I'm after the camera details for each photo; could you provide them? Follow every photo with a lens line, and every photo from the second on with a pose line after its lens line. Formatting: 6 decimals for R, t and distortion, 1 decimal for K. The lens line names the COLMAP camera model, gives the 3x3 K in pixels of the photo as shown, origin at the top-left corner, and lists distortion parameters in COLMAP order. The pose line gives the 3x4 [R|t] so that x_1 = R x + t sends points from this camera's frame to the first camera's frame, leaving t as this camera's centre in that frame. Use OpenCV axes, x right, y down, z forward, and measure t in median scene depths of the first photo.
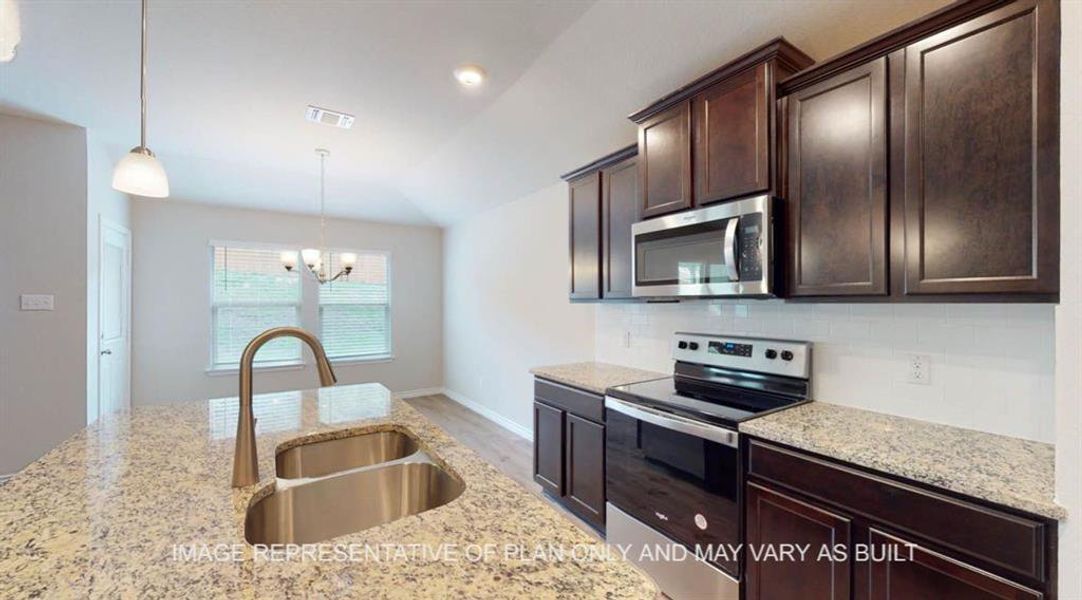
lens RADIAL K [[402.7, 0, 544.4], [0, 402.7, 303.9], [0, 0, 1]] dist [0.006410, -0.001799]
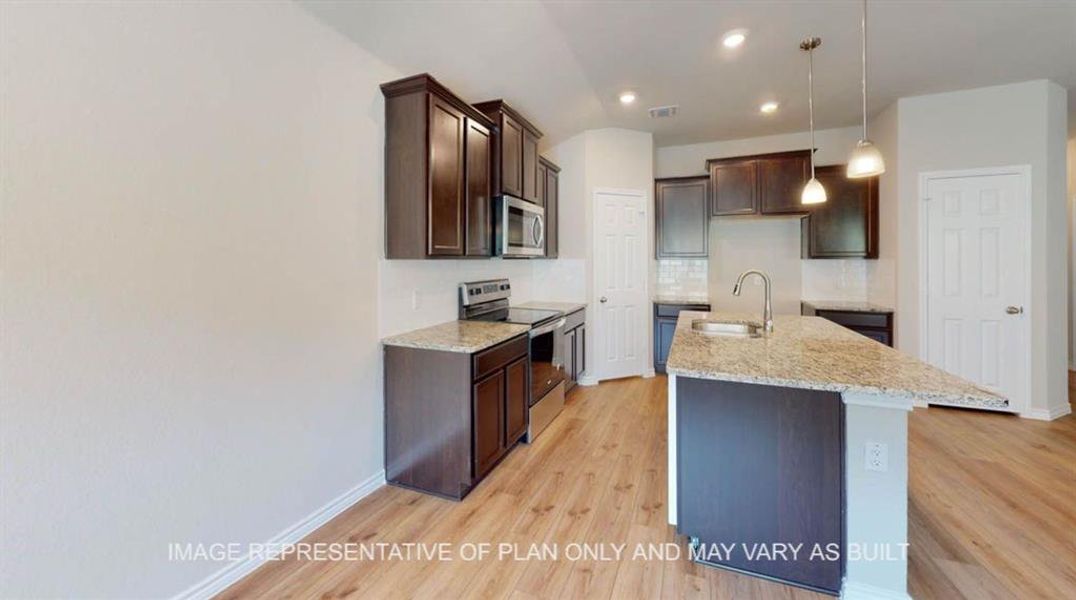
lens RADIAL K [[400.4, 0, 530.0], [0, 400.4, 293.2], [0, 0, 1]] dist [0.006410, -0.001799]
pose [[-0.563042, -0.070395, 0.823425, -0.978837], [0.004133, 0.996113, 0.087984, -0.007878], [-0.826418, 0.052942, -0.560563, 1.820755]]
